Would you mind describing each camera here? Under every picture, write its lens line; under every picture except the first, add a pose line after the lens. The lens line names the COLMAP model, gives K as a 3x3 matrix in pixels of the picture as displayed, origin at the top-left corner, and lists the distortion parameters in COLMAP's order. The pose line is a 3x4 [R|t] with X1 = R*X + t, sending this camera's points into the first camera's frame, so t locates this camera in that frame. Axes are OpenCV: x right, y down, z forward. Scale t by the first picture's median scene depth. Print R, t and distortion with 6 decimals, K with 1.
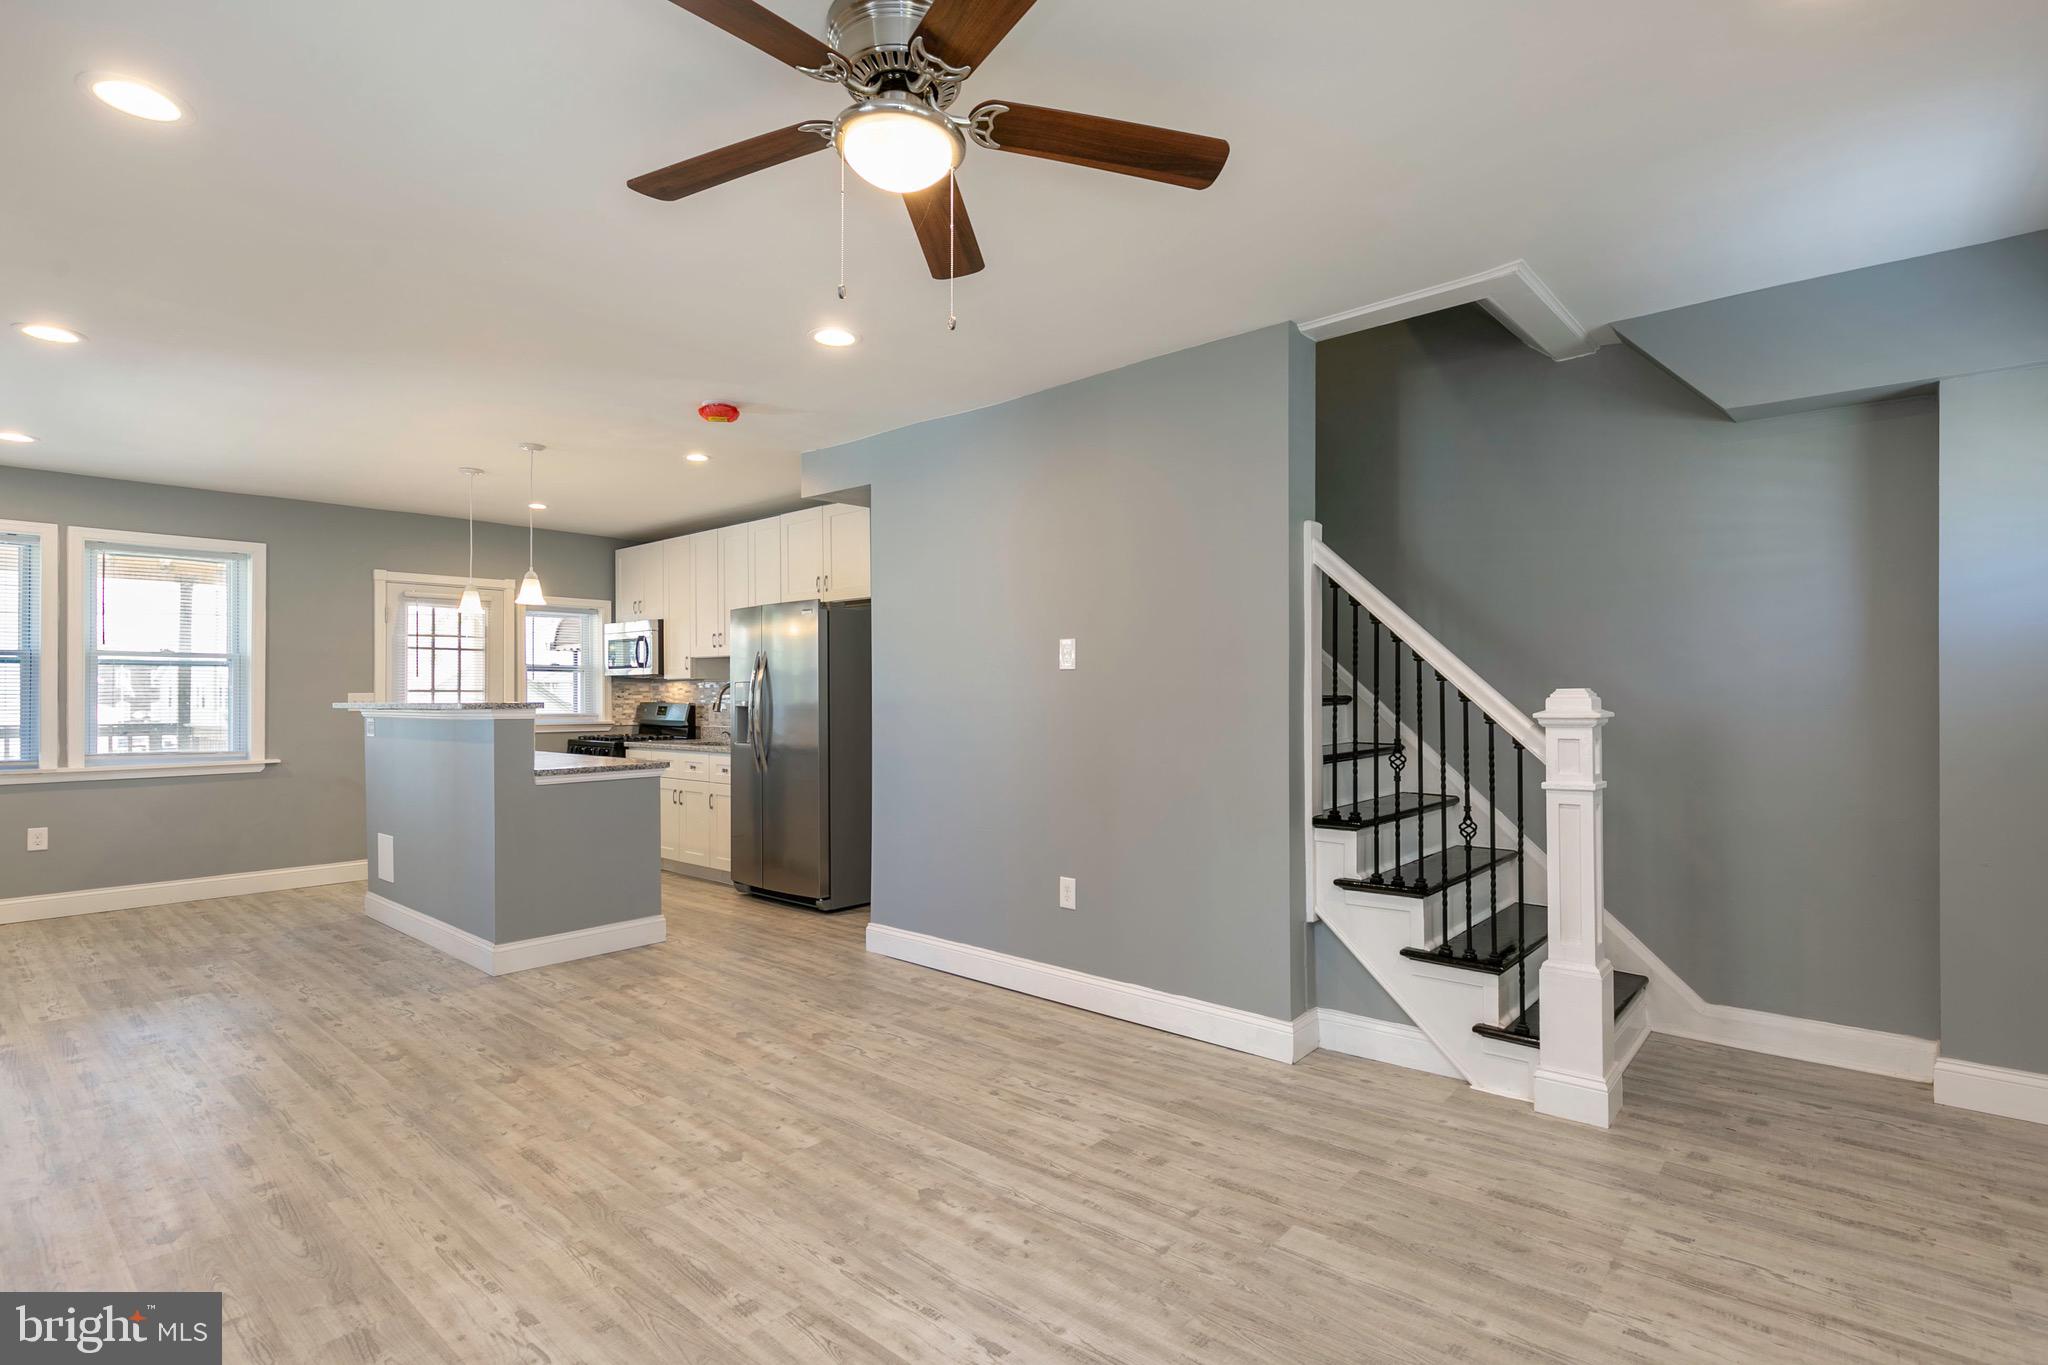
lens RADIAL K [[967.4, 0, 1042.0], [0, 967.4, 696.2], [0, 0, 1]] dist [-0.002634, 0.000505]
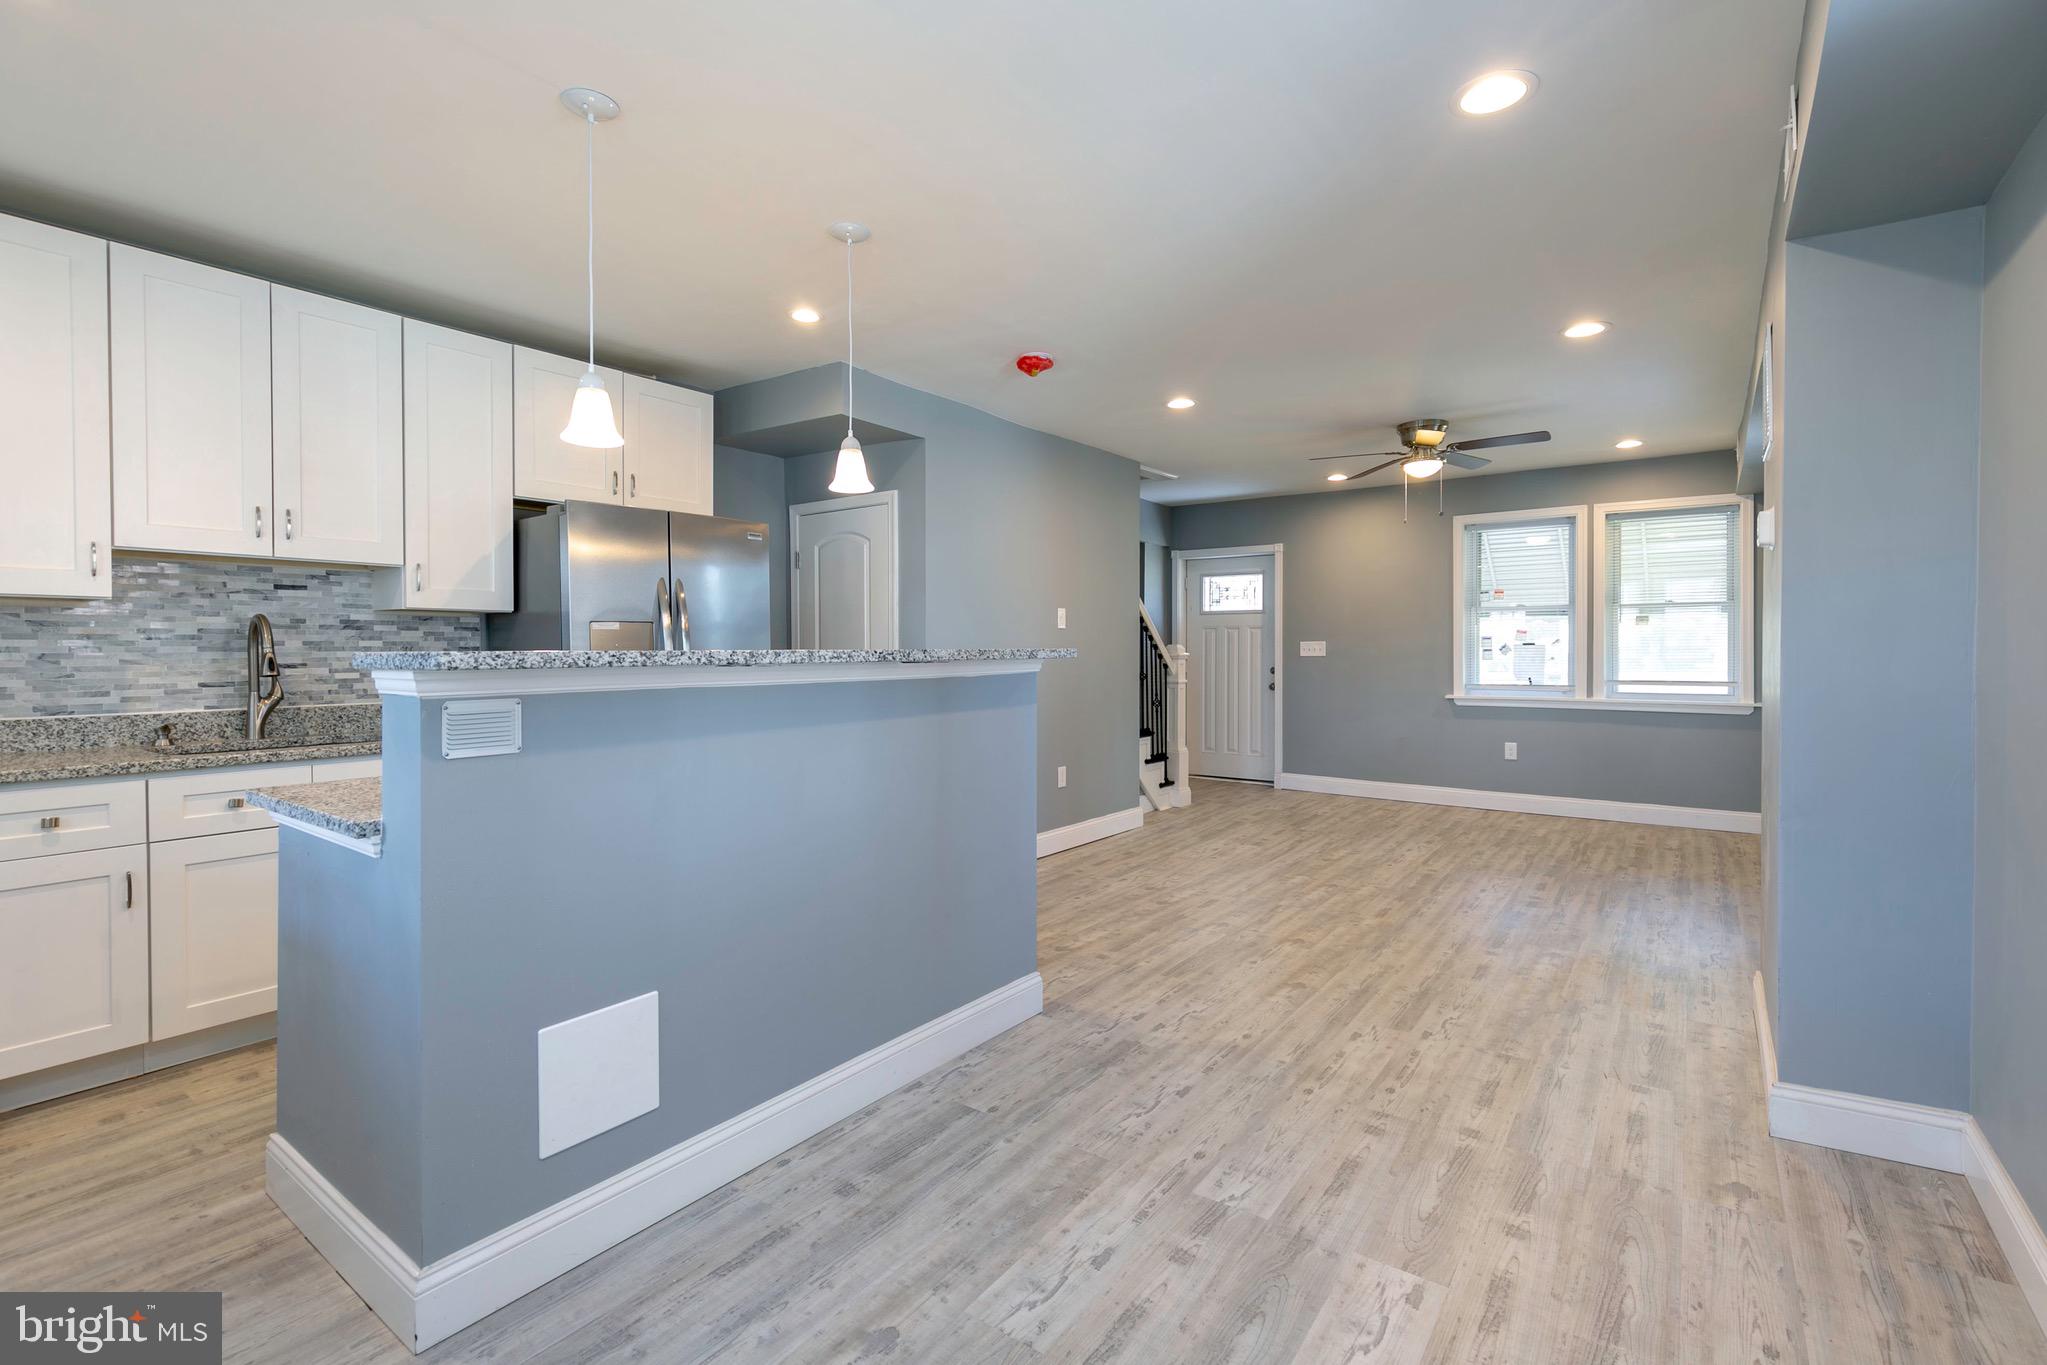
lens RADIAL K [[953.0, 0, 996.8], [0, 953.0, 662.8], [0, 0, 1]] dist [0.007061, 0.000459]
pose [[-0.066413, -0.011666, 0.997724, -1.532577], [0.001492, 0.999929, 0.011791, 0.008856], [-0.997791, 0.002271, -0.066391, 1.270339]]
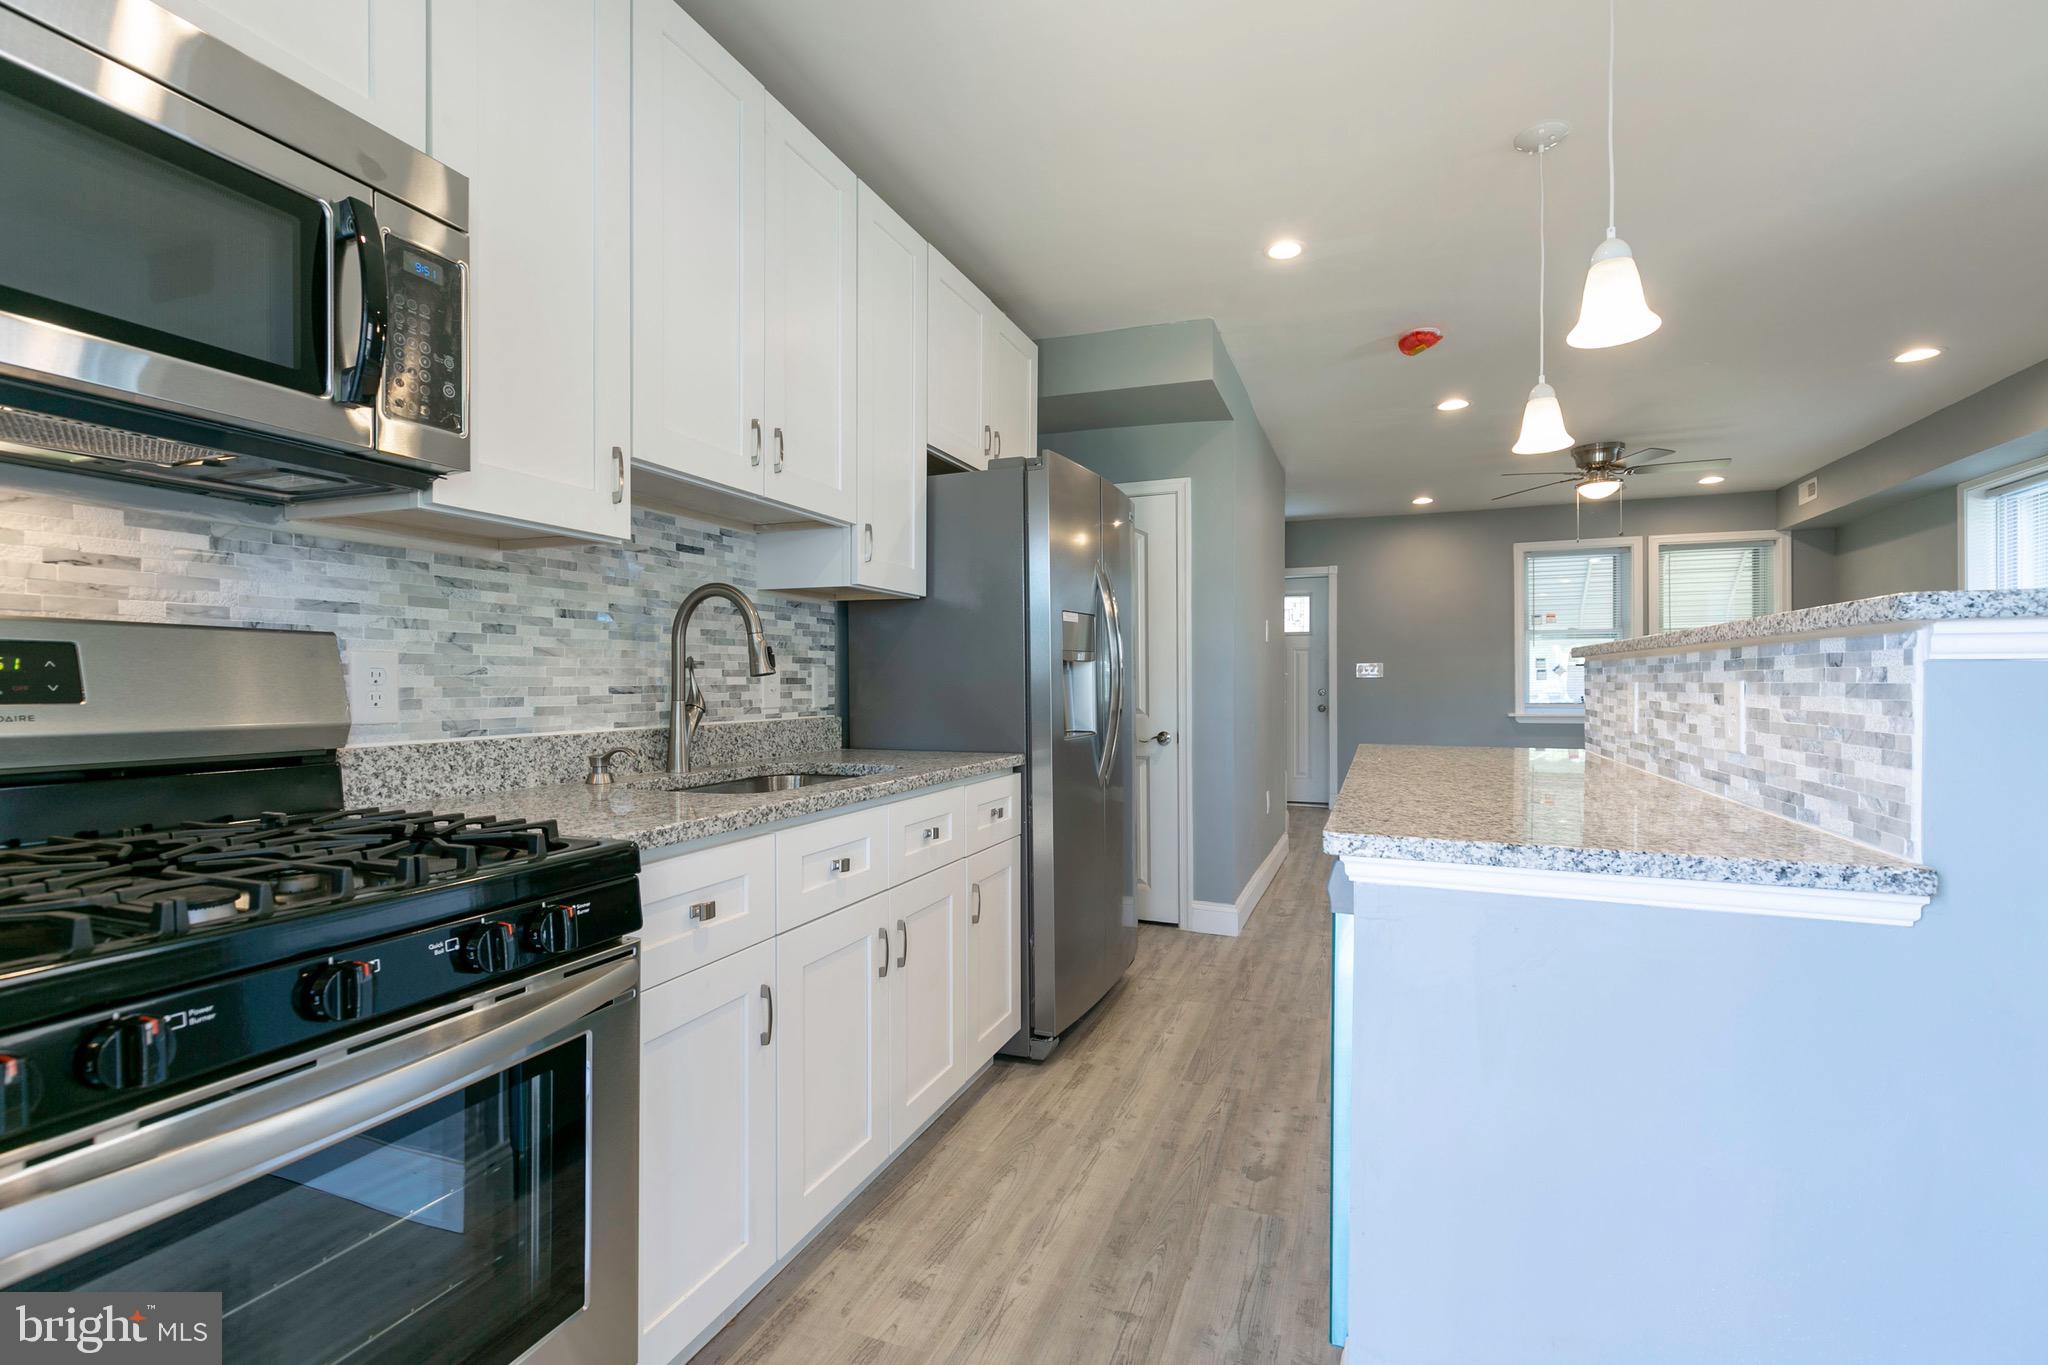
lens RADIAL K [[953.5, 0, 1007.7], [0, 953.5, 690.5], [0, 0, 1]] dist [0.007061, 0.000459]
pose [[-0.329467, -0.002790, 0.944163, -1.217995], [0.003770, 0.999984, 0.004270, 0.037489], [-0.944160, 0.004966, -0.329451, 1.916012]]
